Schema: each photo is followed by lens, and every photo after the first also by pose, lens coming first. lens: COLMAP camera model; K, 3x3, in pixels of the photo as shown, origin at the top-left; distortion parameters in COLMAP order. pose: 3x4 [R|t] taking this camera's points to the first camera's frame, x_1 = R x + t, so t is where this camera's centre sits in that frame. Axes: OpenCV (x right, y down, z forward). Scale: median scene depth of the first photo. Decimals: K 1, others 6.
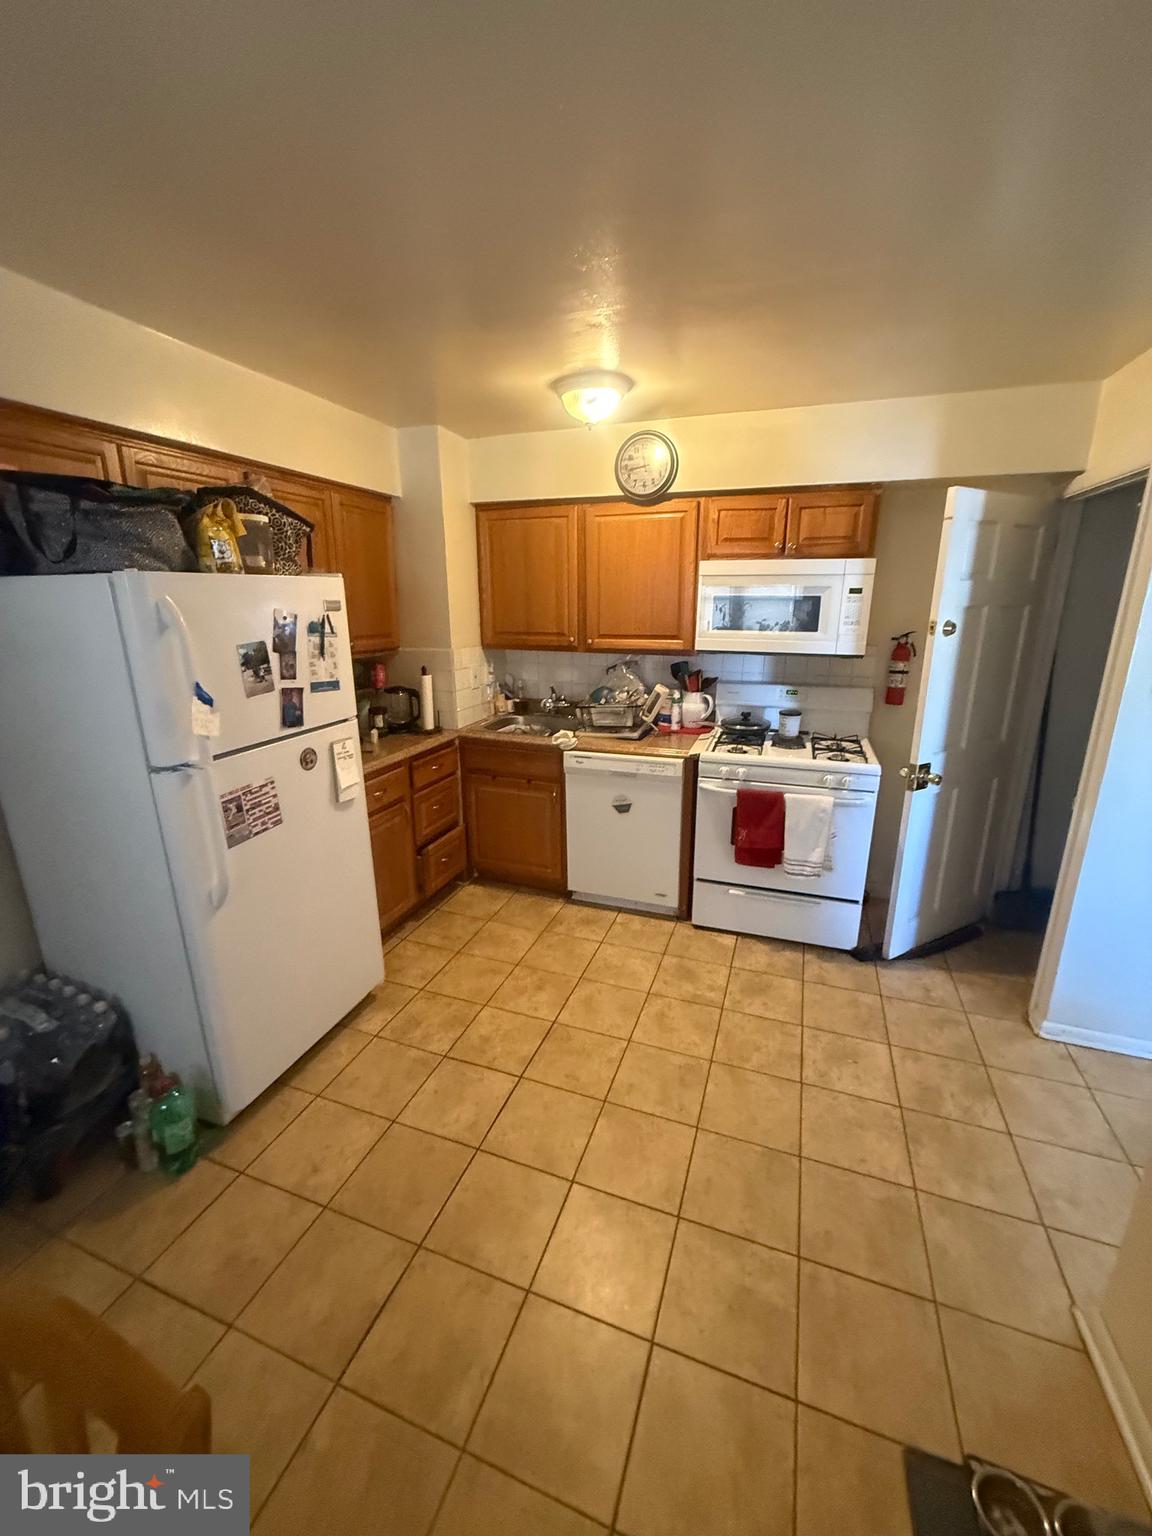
lens RADIAL K [[610.3, 0, 576.0], [0, 610.3, 768.0], [0, 0, 1]] dist [0.002725, 0.000429]
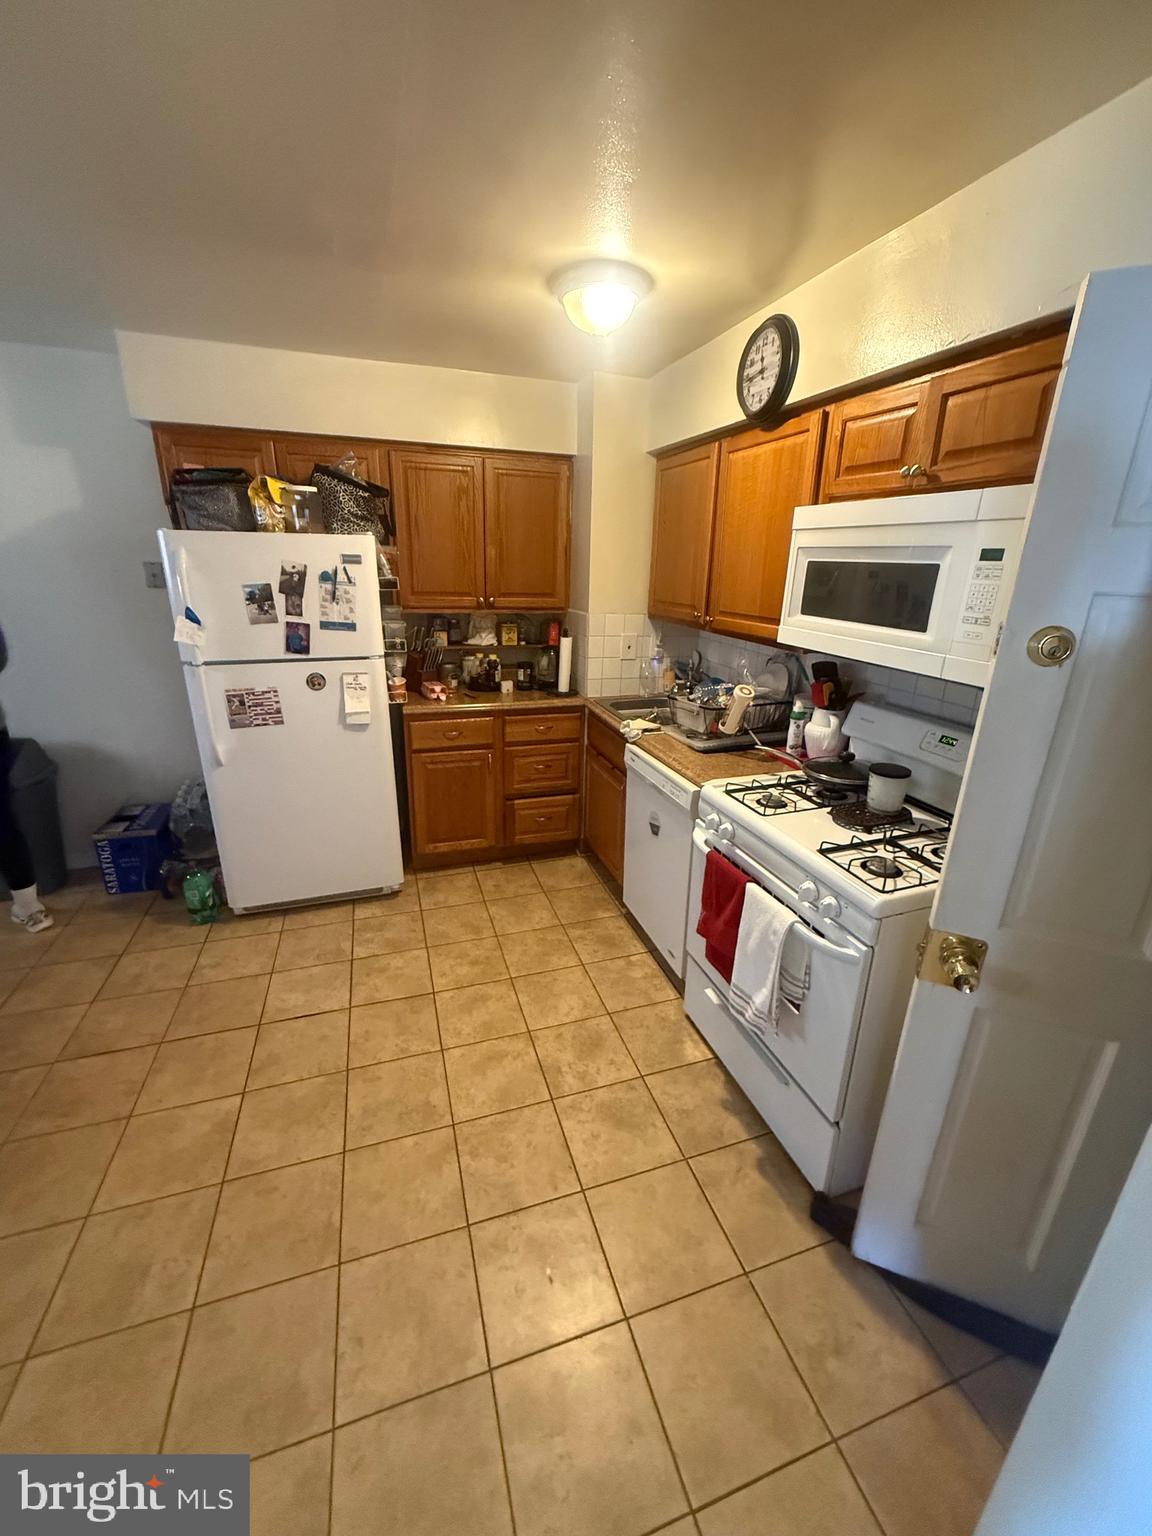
lens RADIAL K [[610.3, 0, 576.0], [0, 610.3, 768.0], [0, 0, 1]] dist [0.002725, 0.000429]
pose [[0.616389, 0.269596, -0.739853, 0.850953], [-0.235574, 0.959668, 0.153433, -0.159069], [0.751378, 0.079716, 0.655039, 0.574243]]
